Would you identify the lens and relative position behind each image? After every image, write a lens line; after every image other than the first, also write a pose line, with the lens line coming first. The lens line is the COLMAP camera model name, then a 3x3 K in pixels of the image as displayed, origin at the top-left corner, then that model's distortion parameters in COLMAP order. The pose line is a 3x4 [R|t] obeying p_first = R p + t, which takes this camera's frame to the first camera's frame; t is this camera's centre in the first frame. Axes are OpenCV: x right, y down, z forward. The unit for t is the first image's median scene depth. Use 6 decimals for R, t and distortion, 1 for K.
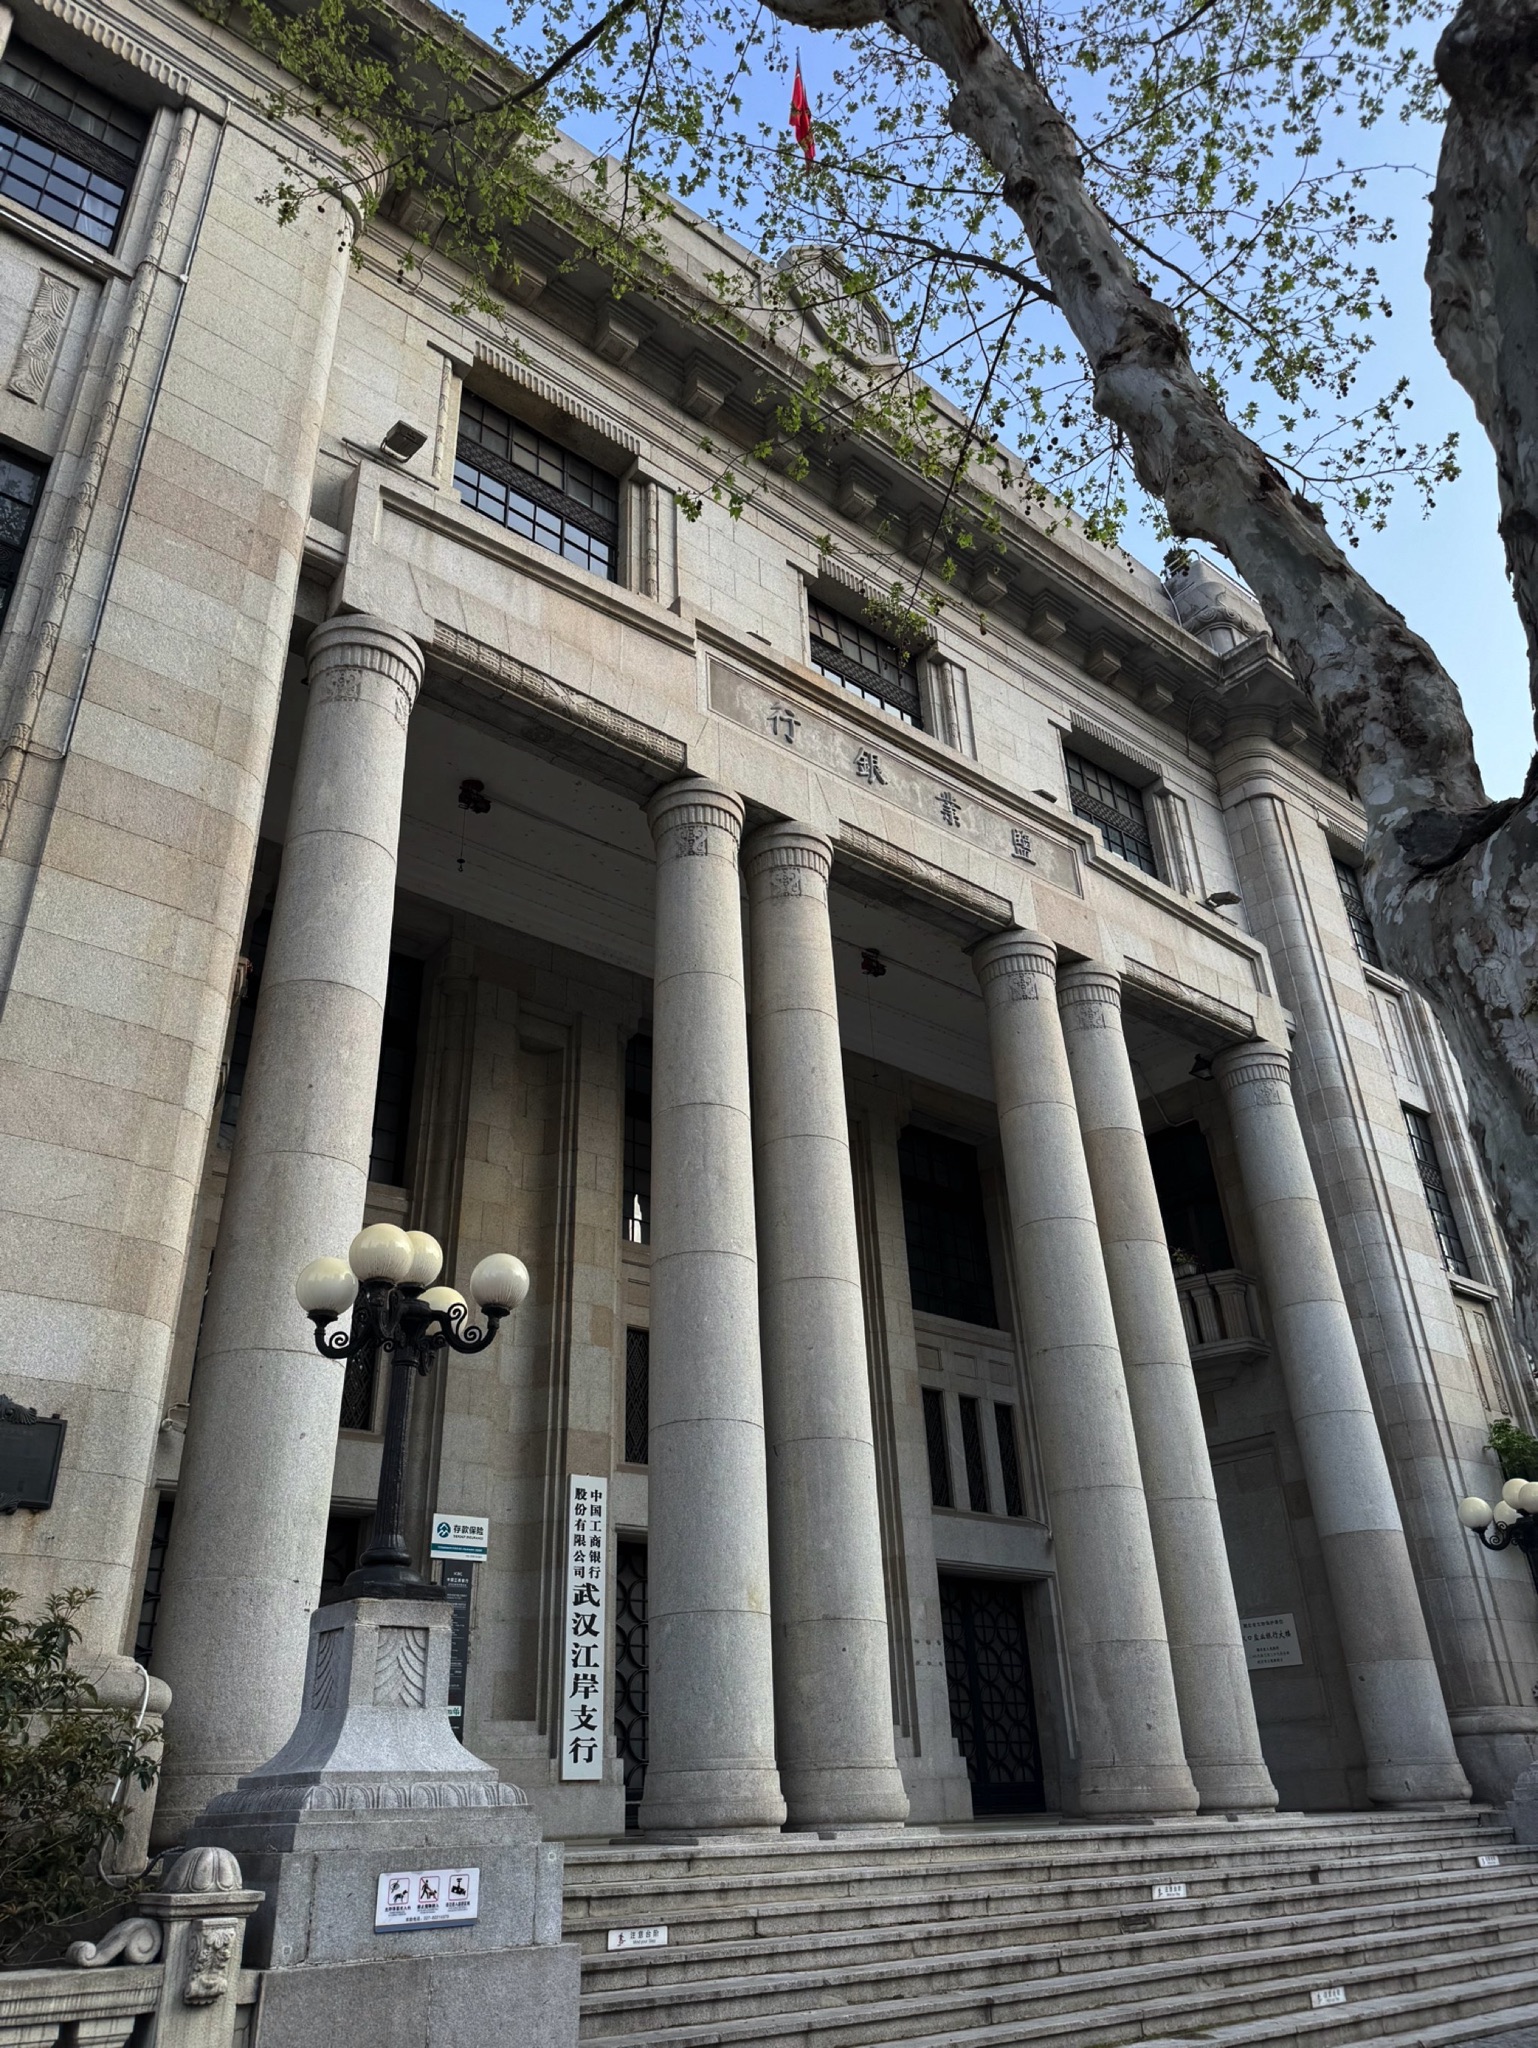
lens RADIAL K [[1429.9, 0, 757.6], [0, 1429.9, 1029.3], [0, 0, 1]] dist [0.003754, 0.000357]
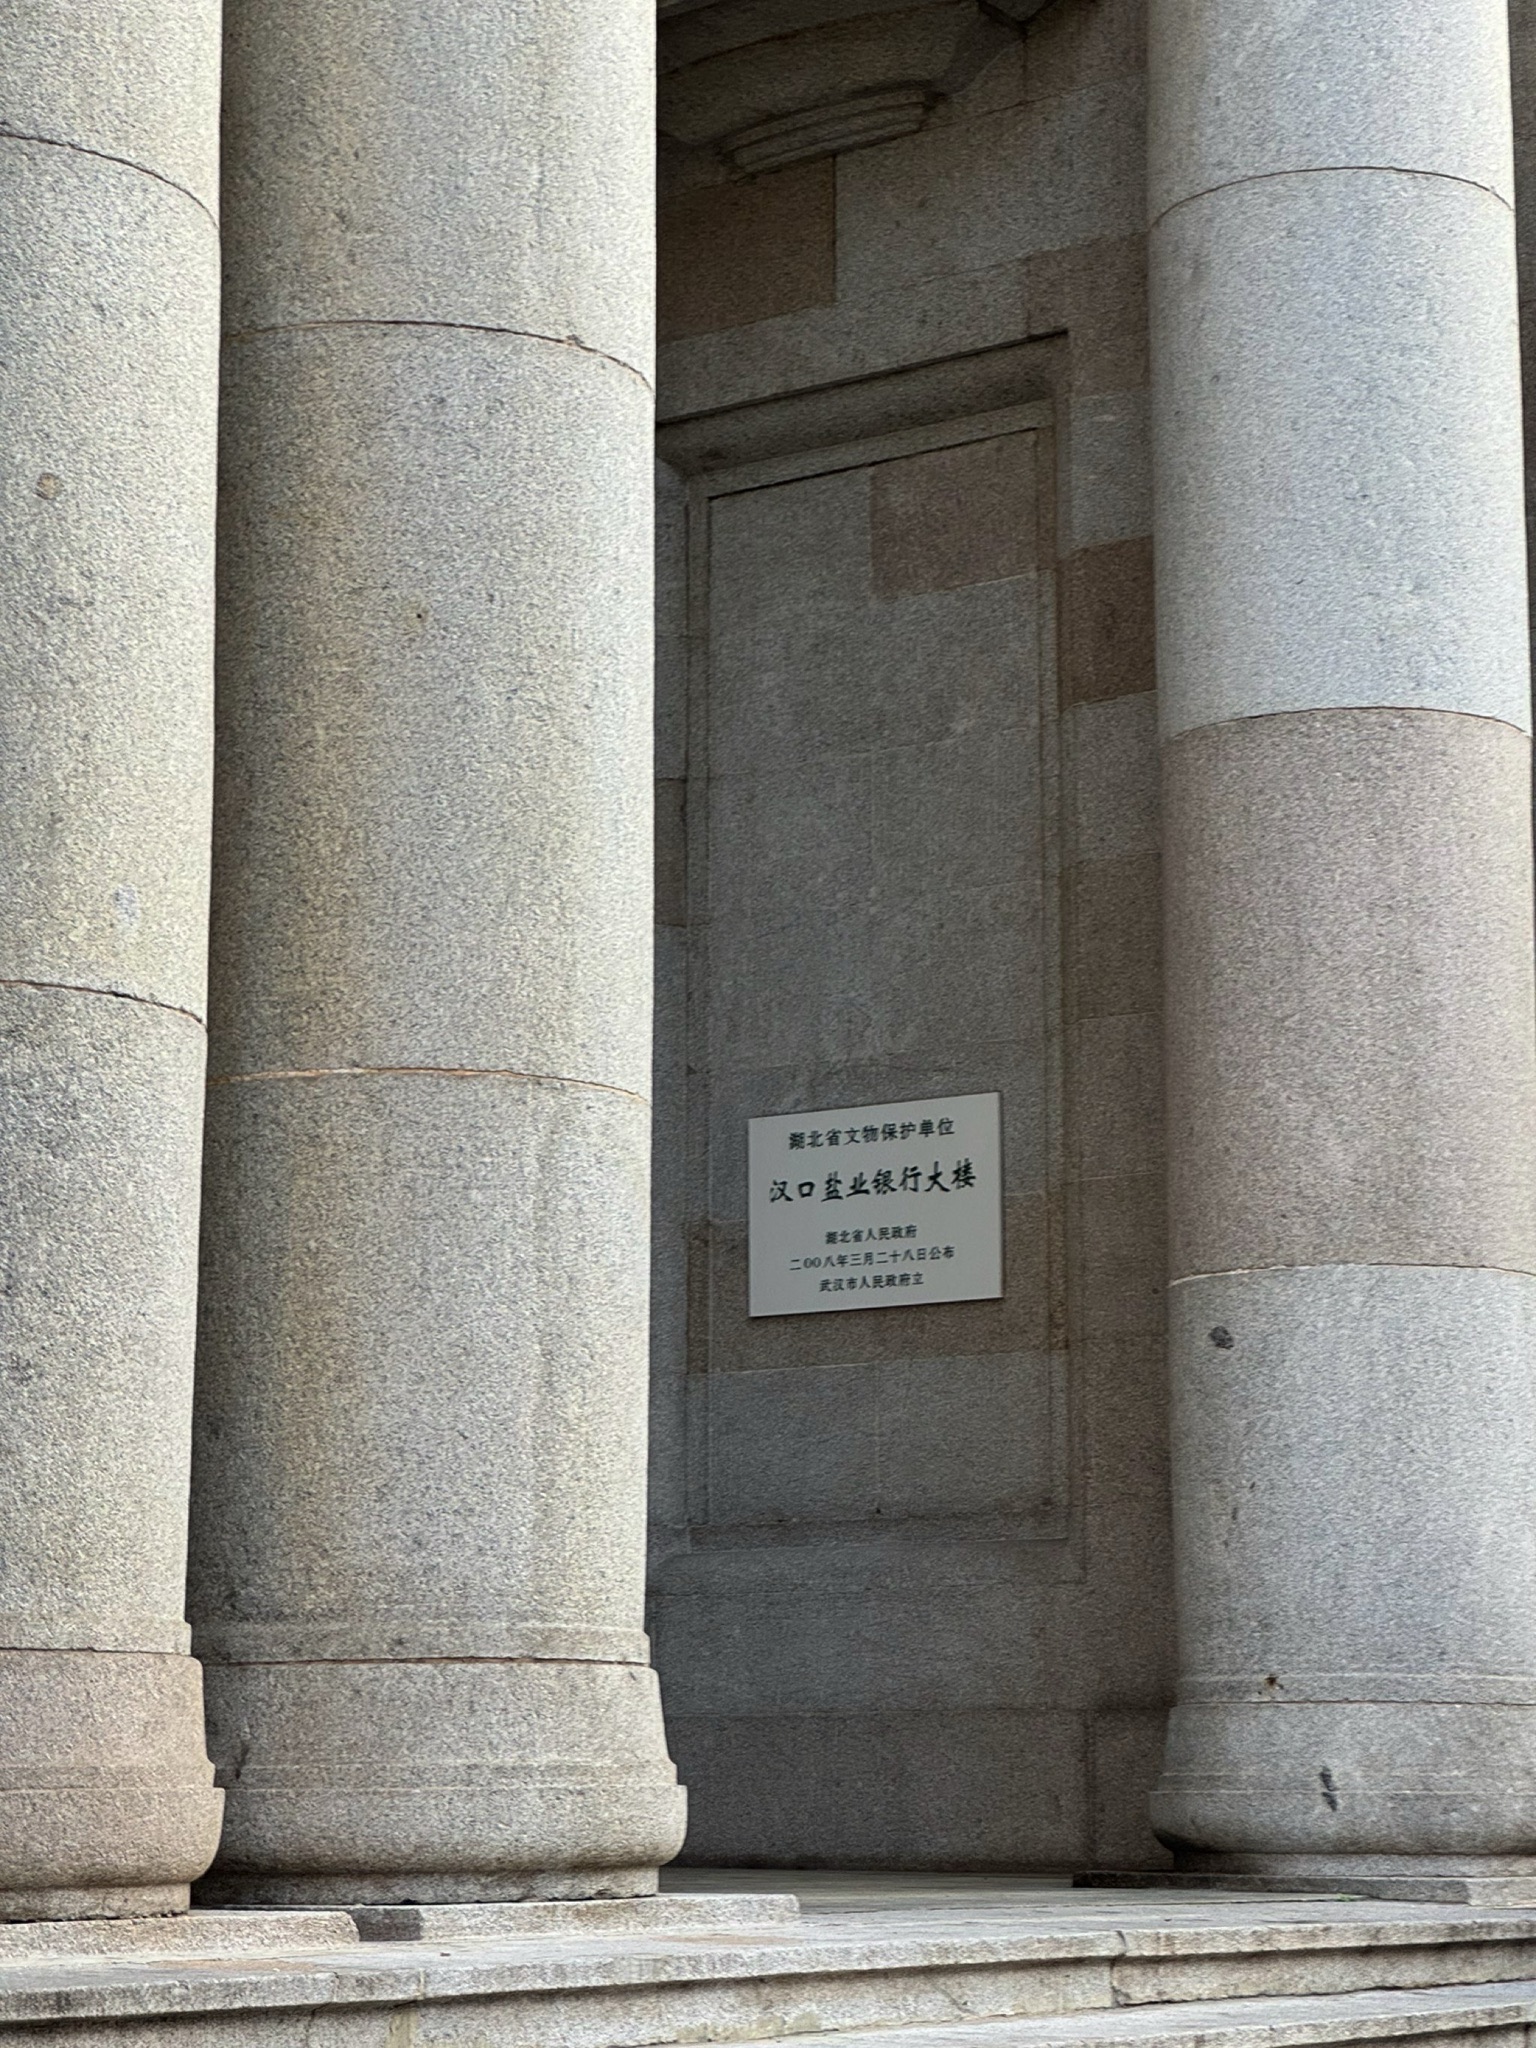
lens RADIAL K [[4579.2, 0, 769.5], [0, 4579.2, 1023.3], [0, 0, 1]] dist [0.253589, 0.000000]
pose [[0.965227, 0.072473, 0.251167, 0.177055], [-0.150747, 0.939271, 0.308295, 0.203812], [-0.213570, -0.335438, 0.917534, 0.390378]]
